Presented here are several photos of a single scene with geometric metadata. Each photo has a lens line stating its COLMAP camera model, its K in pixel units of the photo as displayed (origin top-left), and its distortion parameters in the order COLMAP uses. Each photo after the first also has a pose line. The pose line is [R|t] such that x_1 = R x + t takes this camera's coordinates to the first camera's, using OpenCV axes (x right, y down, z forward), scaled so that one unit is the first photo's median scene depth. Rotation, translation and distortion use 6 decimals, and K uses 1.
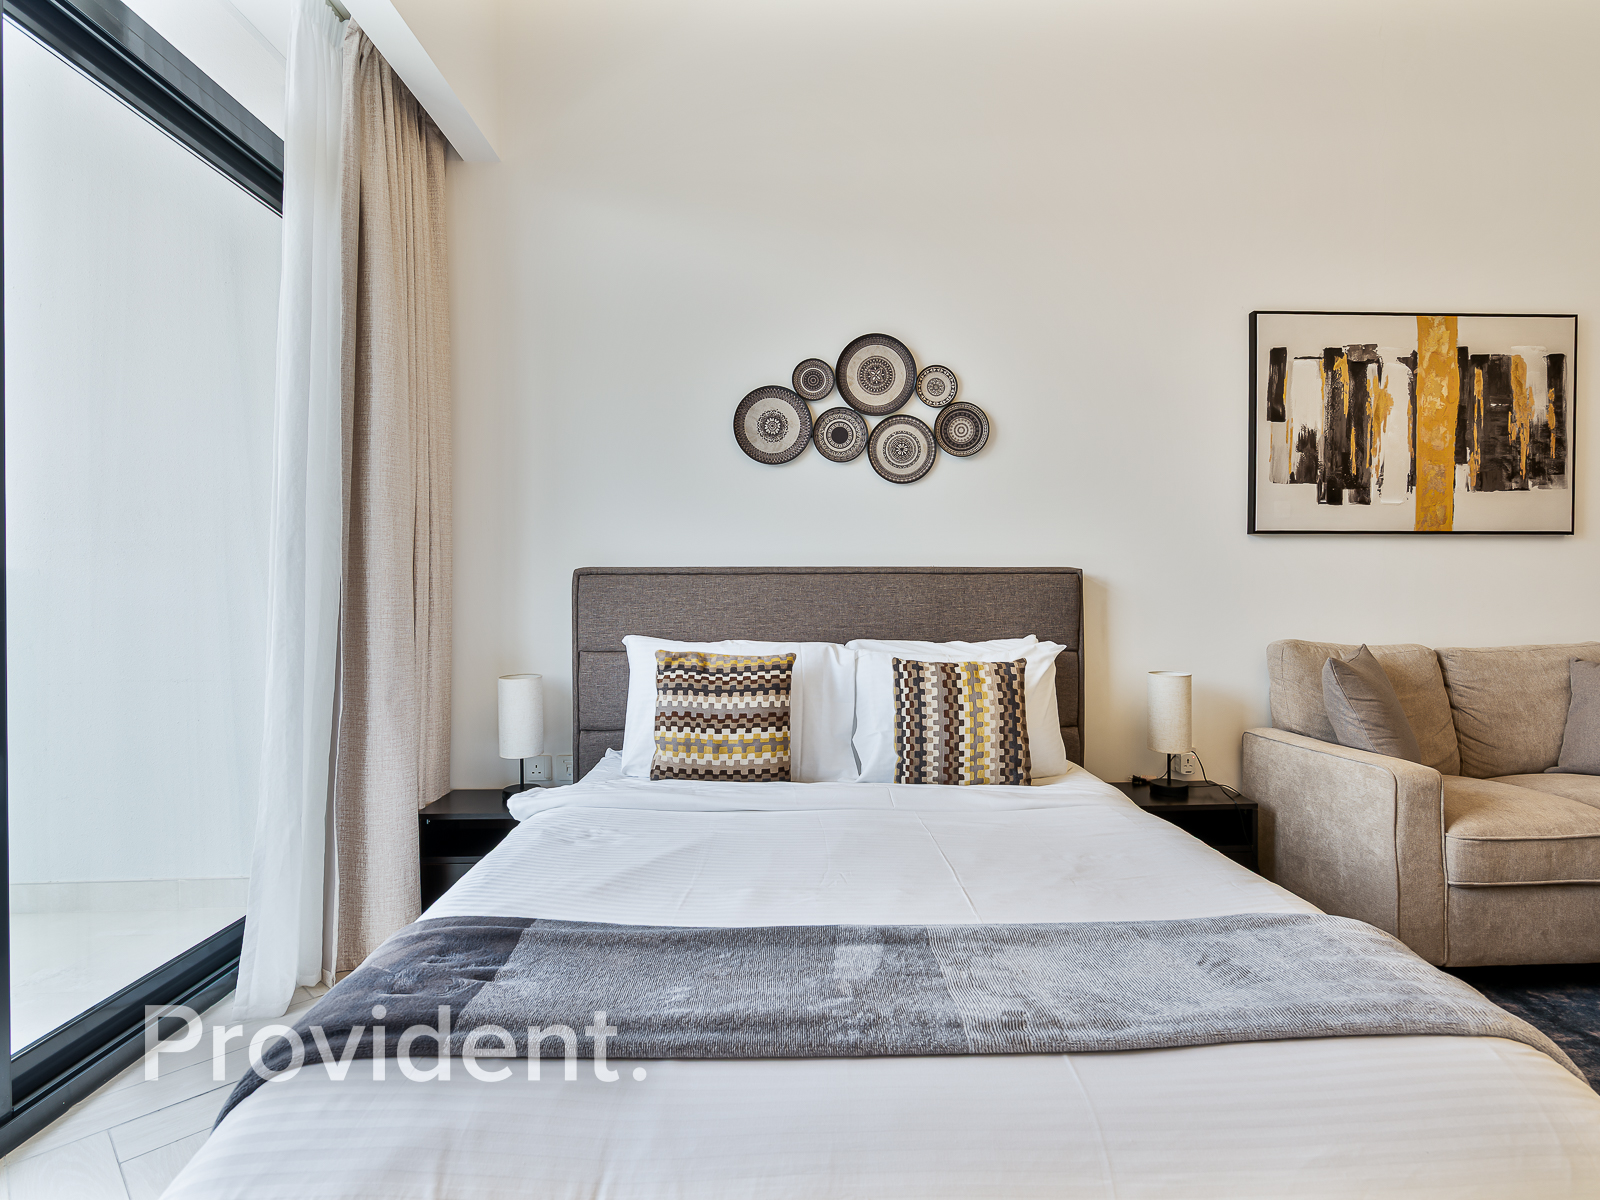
lens RADIAL K [[761.8, 0, 803.5], [0, 761.8, 594.7], [0, 0, 1]] dist [-0.010818, 0.003184]
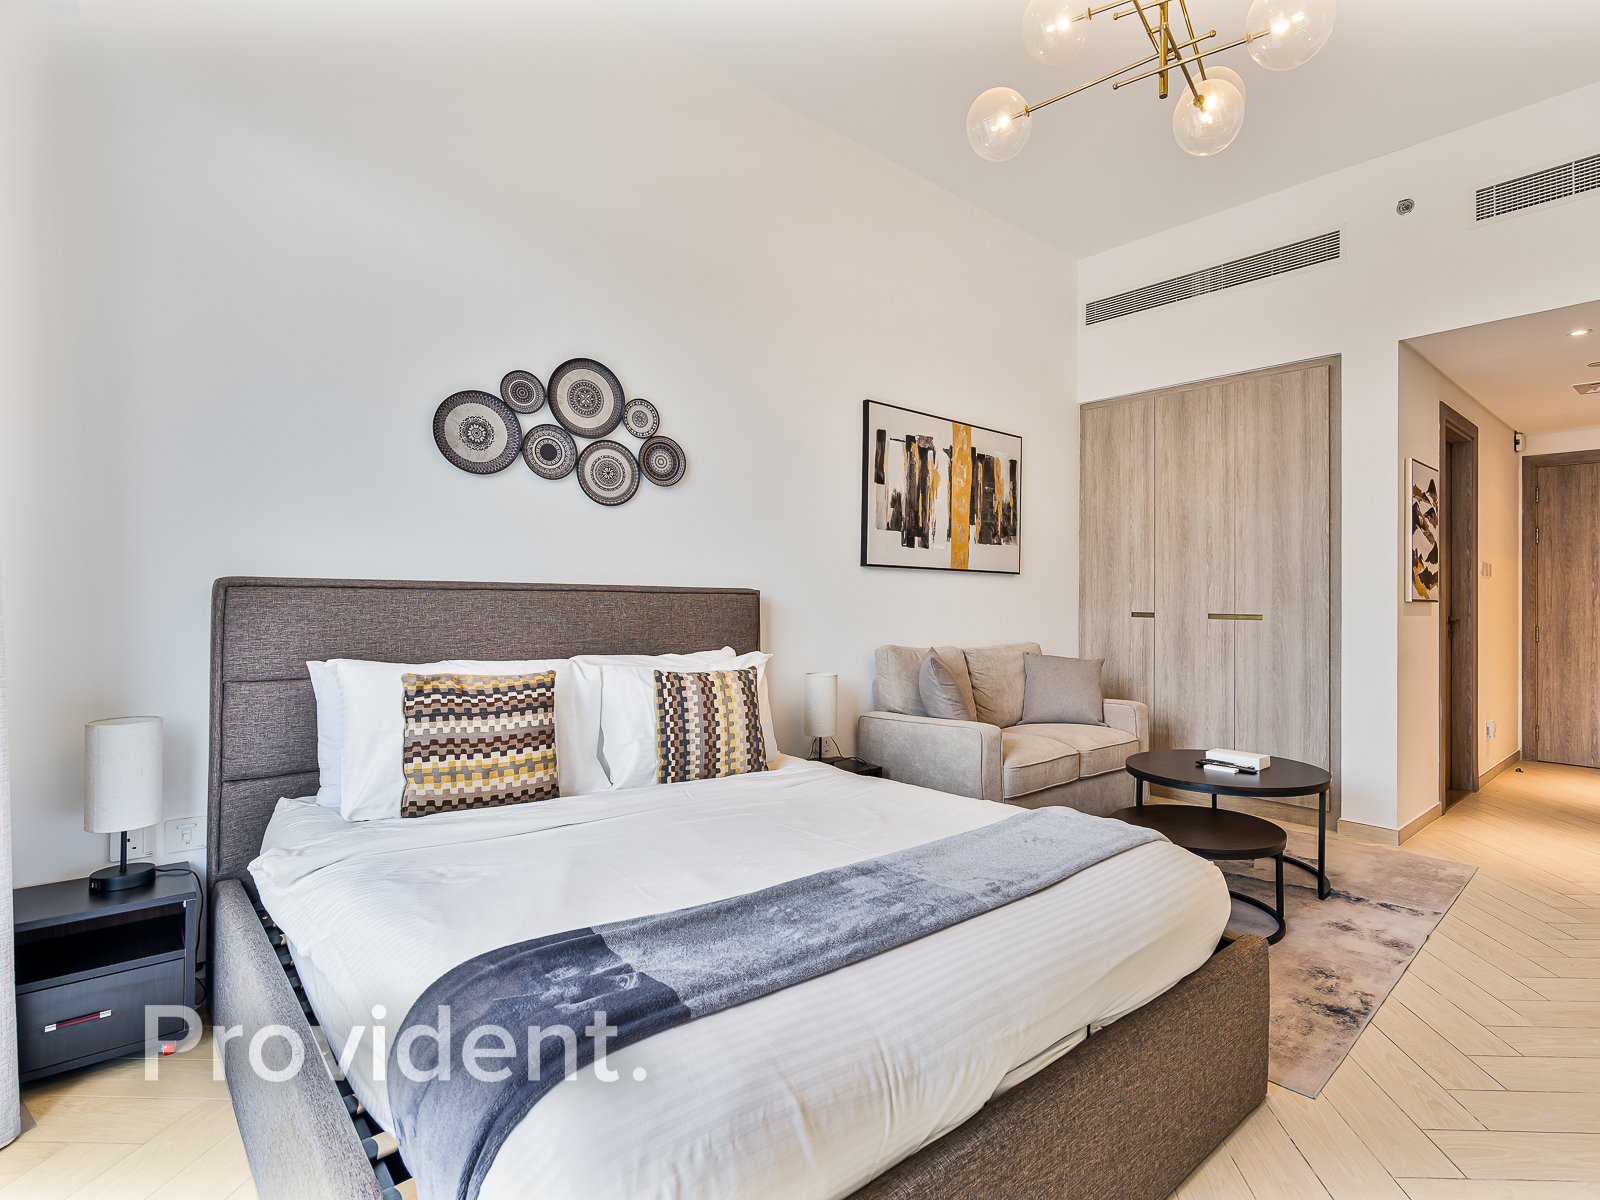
lens RADIAL K [[780.5, 0, 803.0], [0, 780.5, 599.9], [0, 0, 1]] dist [-0.014495, -0.000336]
pose [[0.790145, 0.010497, 0.612830, -0.348649], [-0.004567, 0.999926, -0.011240, -0.005763], [-0.612903, 0.006083, 0.790135, -0.013374]]
